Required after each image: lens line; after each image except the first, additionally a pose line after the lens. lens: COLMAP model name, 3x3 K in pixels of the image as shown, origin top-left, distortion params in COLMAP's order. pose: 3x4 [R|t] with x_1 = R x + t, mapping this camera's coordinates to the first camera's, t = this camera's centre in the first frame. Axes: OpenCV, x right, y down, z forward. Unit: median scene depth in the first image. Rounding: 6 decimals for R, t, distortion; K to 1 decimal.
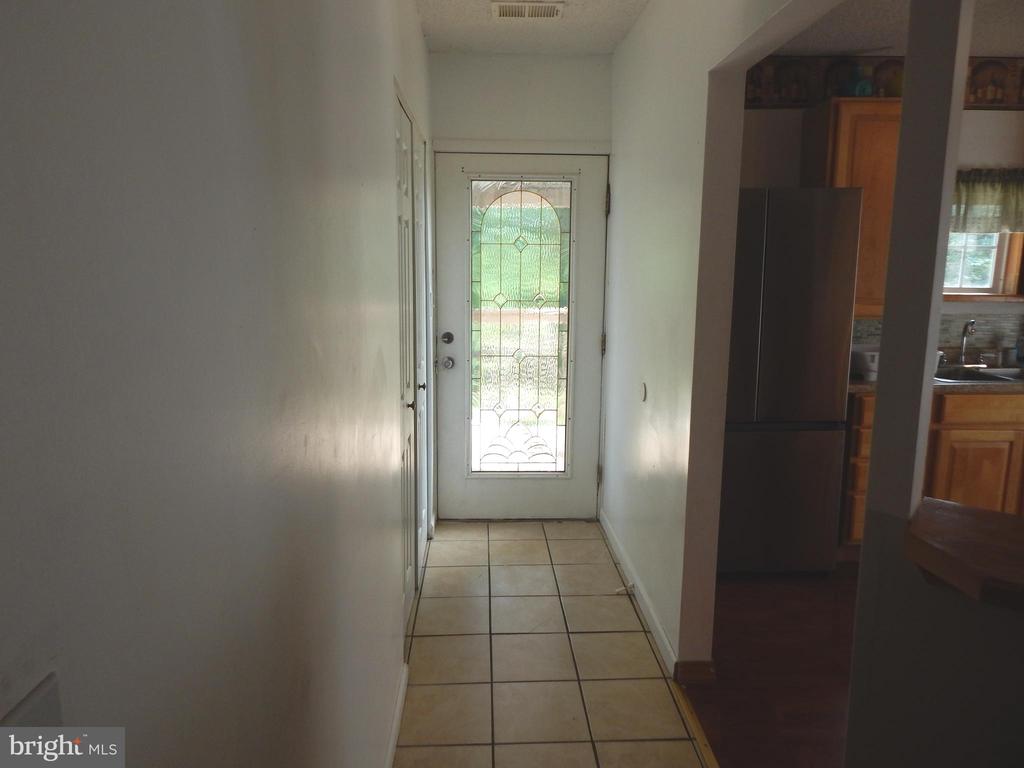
lens RADIAL K [[730.4, 0, 508.4], [0, 730.4, 378.3], [0, 0, 1]] dist [-0.002832, 0.010164]
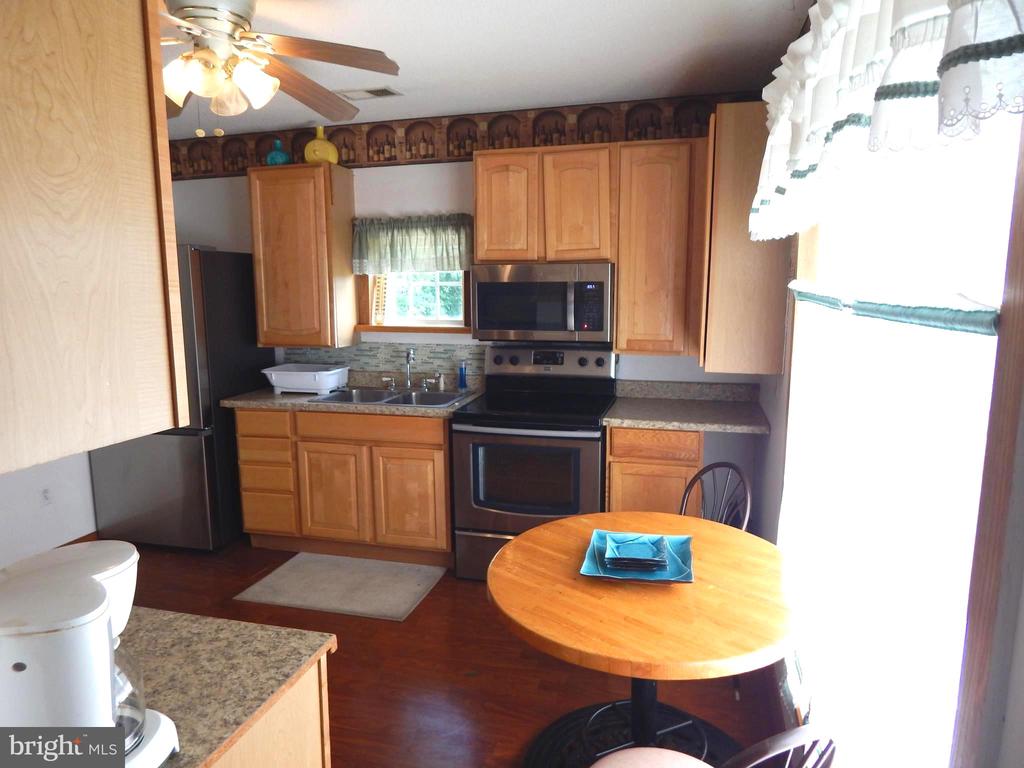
lens RADIAL K [[674.5, 0, 522.7], [0, 674.5, 385.1], [0, 0, 1]] dist [0.001860, -0.007101]
pose [[0.949177, 0.034384, -0.312860, 1.144277], [-0.041147, 0.999040, -0.015036, -0.016159], [0.312043, 0.027145, 0.949680, 0.067096]]
